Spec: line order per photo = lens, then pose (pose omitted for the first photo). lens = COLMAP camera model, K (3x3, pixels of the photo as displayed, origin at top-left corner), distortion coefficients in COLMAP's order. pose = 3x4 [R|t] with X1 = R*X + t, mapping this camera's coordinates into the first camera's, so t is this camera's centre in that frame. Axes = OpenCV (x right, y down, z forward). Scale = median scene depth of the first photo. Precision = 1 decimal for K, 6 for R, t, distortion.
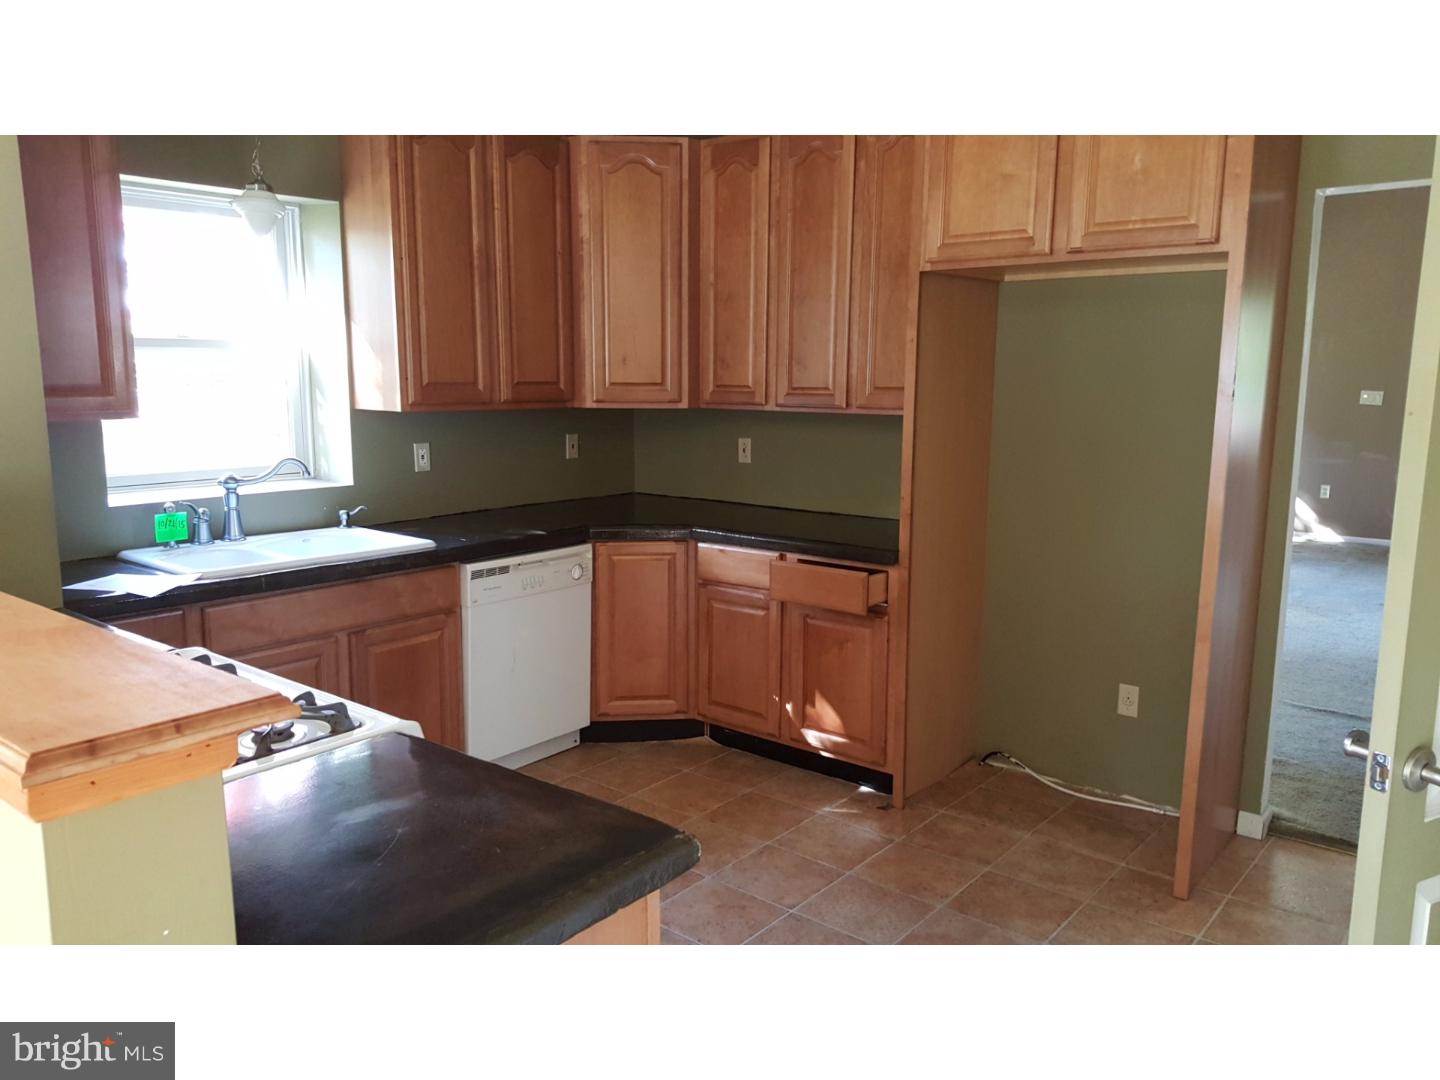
lens RADIAL K [[1036.8, 0, 723.0], [0, 1036.8, 537.6], [0, 0, 1]] dist [0.001691, -0.010056]
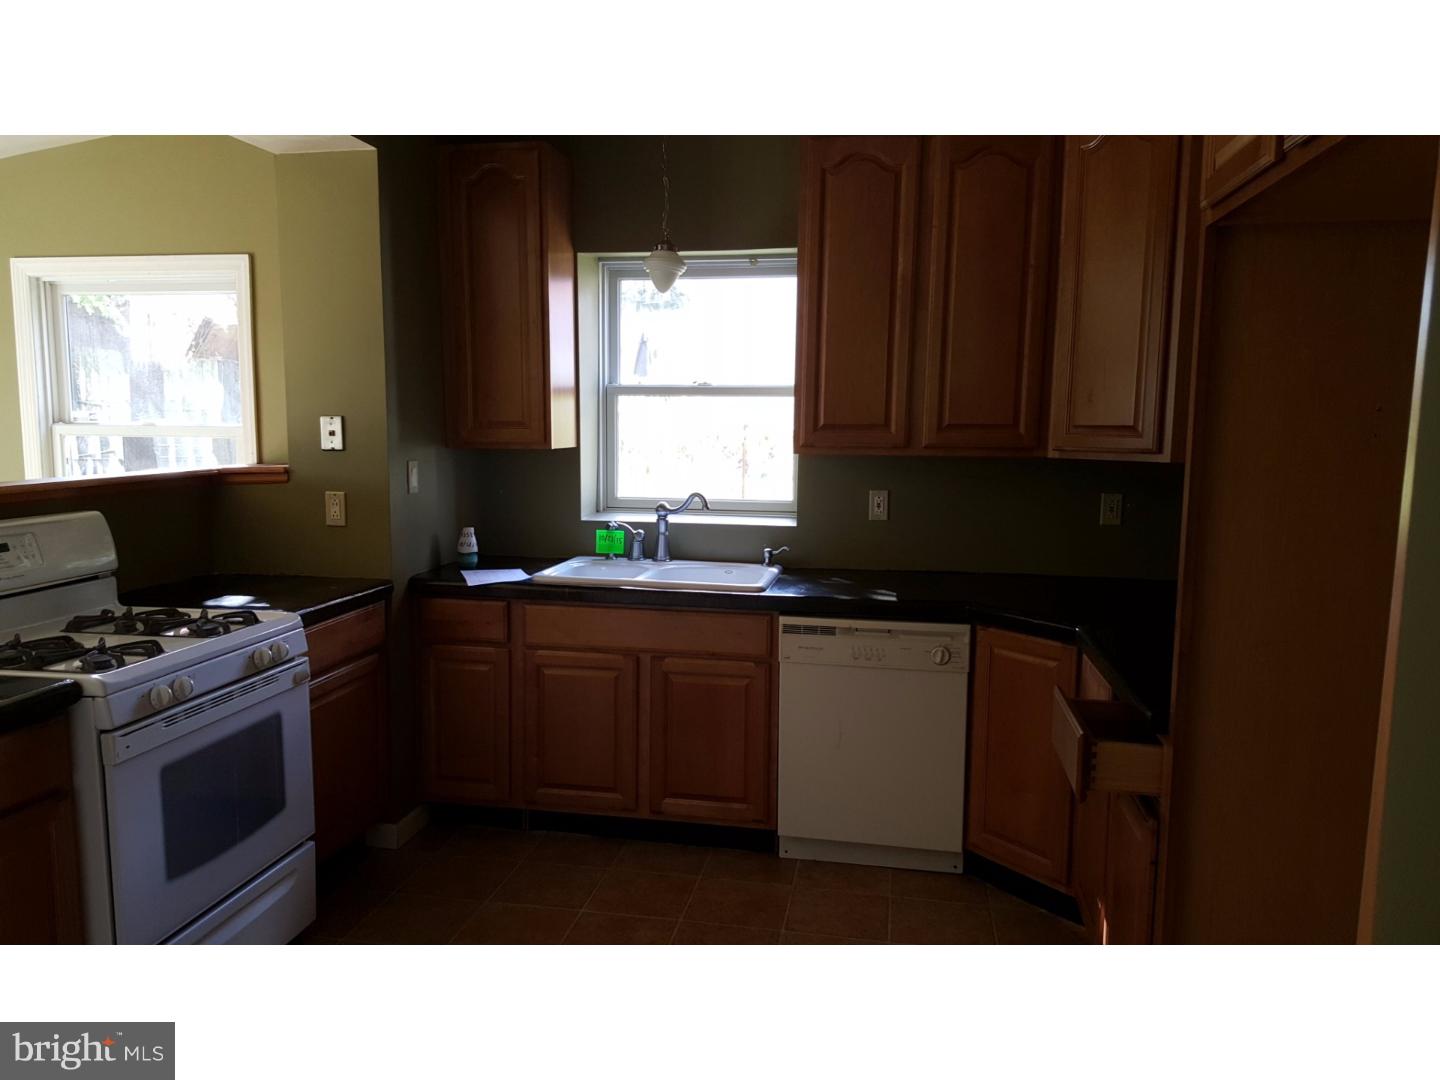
lens RADIAL K [[1036.8, 0, 717.7], [0, 1036.8, 544.8], [0, 0, 1]] dist [0.001691, -0.010056]
pose [[0.463798, 0.096371, -0.880684, 0.534473], [-0.146372, 0.988740, 0.031111, -0.057470], [0.873766, 0.114478, 0.472682, 0.499414]]
